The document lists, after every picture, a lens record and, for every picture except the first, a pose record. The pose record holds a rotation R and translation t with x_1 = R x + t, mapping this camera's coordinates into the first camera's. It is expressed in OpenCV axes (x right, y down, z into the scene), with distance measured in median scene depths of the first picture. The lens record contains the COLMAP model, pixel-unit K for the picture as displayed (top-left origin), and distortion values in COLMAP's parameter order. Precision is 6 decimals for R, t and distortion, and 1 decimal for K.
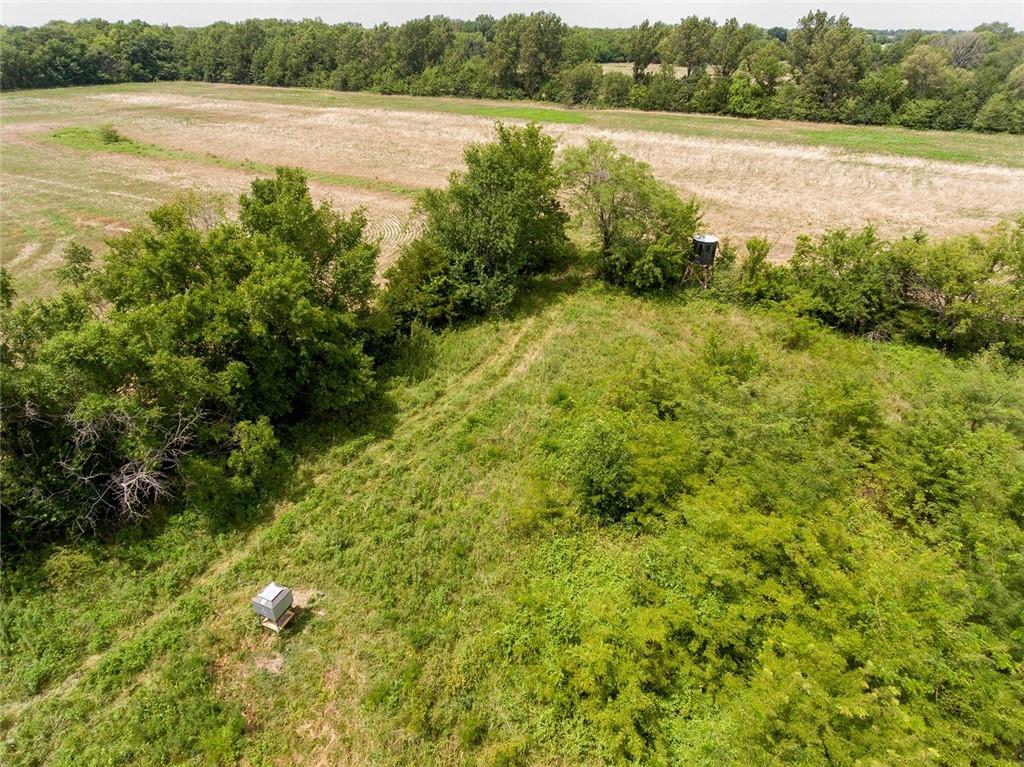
lens RADIAL K [[601.6, 0, 511.4], [0, 601.6, 378.4], [0, 0, 1]] dist [-0.003703, -0.002522]
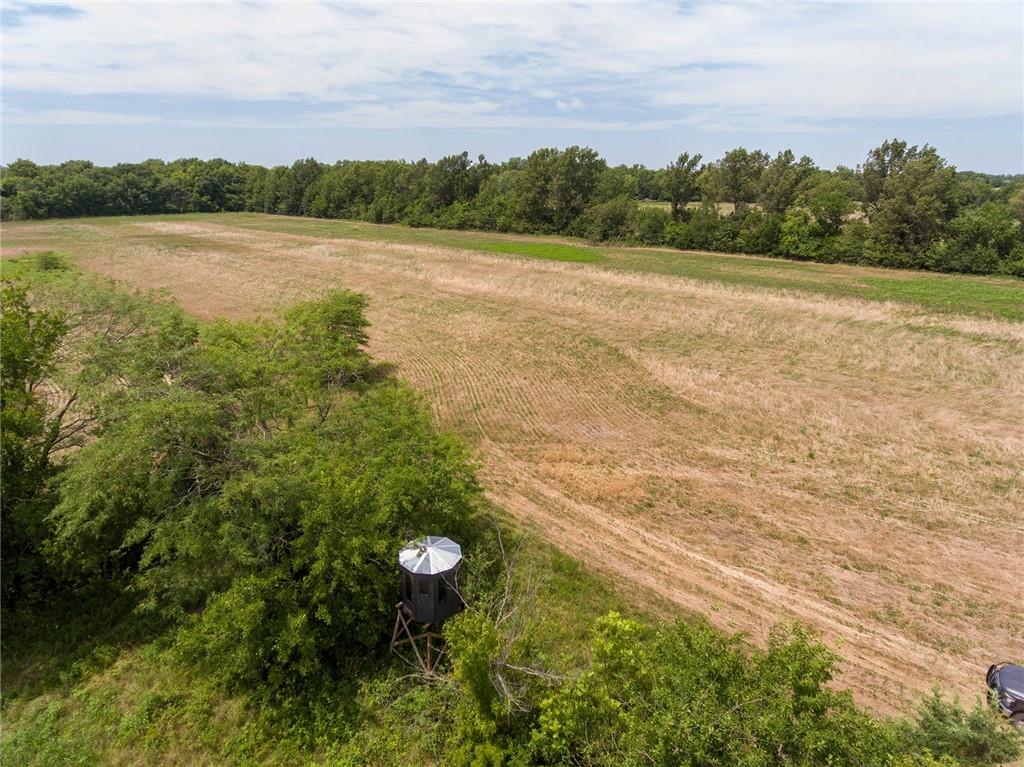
lens RADIAL K [[601.6, 0, 511.4], [0, 601.6, 378.4], [0, 0, 1]] dist [-0.003703, -0.002522]
pose [[0.985996, 0.056321, -0.156970, 0.129592], [-0.086366, 0.977641, -0.191726, -0.082121], [0.142662, 0.202598, 0.968814, 0.175465]]
